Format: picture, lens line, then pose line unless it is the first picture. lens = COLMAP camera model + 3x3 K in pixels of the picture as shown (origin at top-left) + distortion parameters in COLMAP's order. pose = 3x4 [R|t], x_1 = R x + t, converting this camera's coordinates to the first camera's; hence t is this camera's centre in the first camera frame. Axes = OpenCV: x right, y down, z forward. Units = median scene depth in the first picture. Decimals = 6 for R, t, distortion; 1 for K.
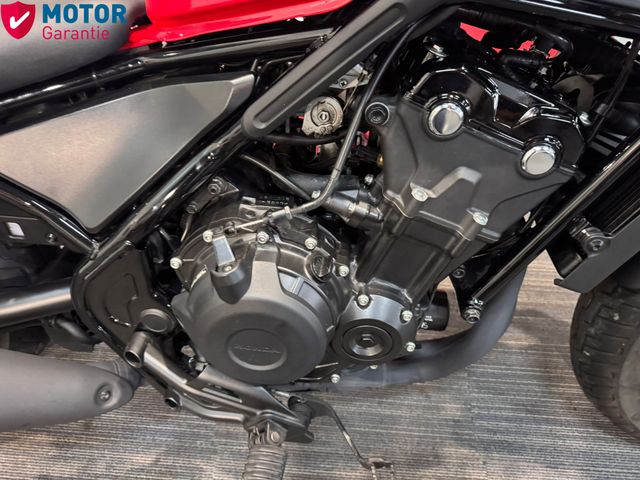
lens RADIAL K [[455.7, 0, 323.5], [0, 455.7, 239.9], [0, 0, 1]] dist [0.025967, -0.031179]
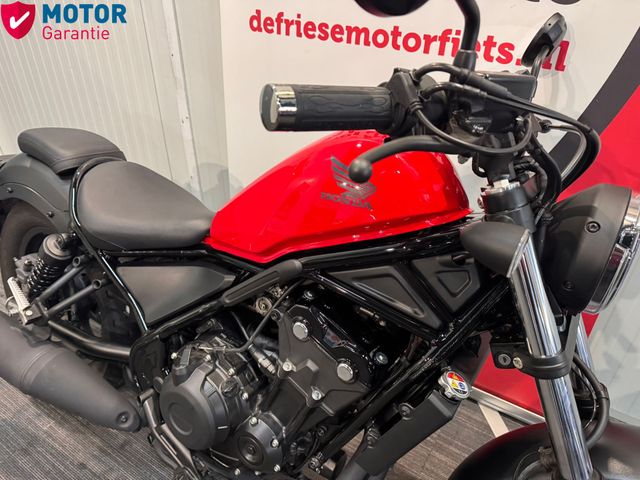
lens RADIAL K [[455.7, 0, 314.4], [0, 455.7, 235.7], [0, 0, 1]] dist [0.025967, -0.031179]
pose [[0.877175, 0.253064, -0.408072, 0.771077], [-0.366541, 0.901881, -0.228602, -0.164850], [0.310182, 0.350099, 0.883865, -0.592576]]
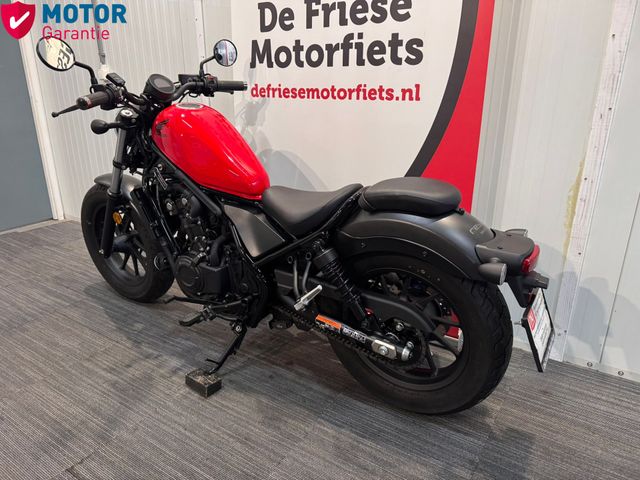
lens RADIAL K [[455.7, 0, 324.1], [0, 455.7, 241.7], [0, 0, 1]] dist [0.025967, -0.031179]
pose [[0.873248, 0.143821, -0.465568, 1.779491], [-0.355653, 0.841243, -0.407212, 0.867956], [0.333090, 0.521178, 0.785764, -1.168469]]
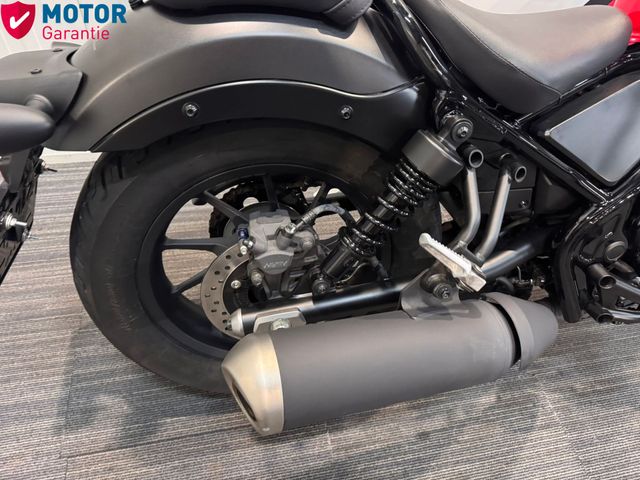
lens RADIAL K [[455.7, 0, 326.1], [0, 455.7, 244.8], [0, 0, 1]] dist [0.025967, -0.031179]
pose [[0.960116, -0.171705, 0.220666, -1.564448], [0.177407, 0.984118, -0.006131, 0.028231], [-0.216109, 0.045034, 0.975330, -0.131639]]
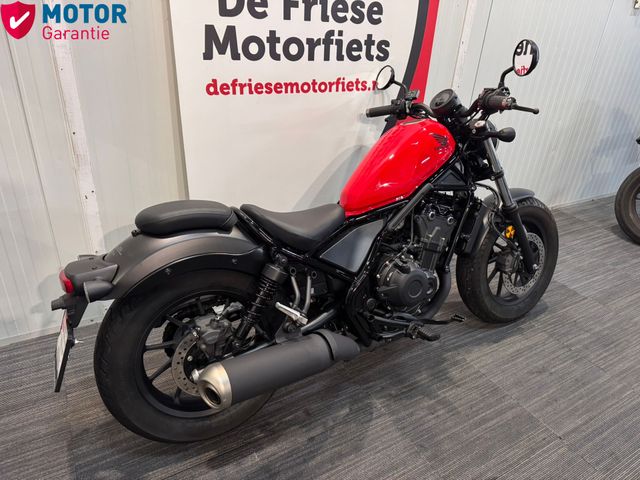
lens RADIAL K [[455.7, 0, 323.2], [0, 455.7, 242.4], [0, 0, 1]] dist [0.025967, -0.031179]
pose [[0.819046, -0.228836, 0.526116, -2.139129], [0.410910, 0.873943, -0.259571, 0.495038], [-0.400396, 0.428787, 0.809830, -1.417788]]
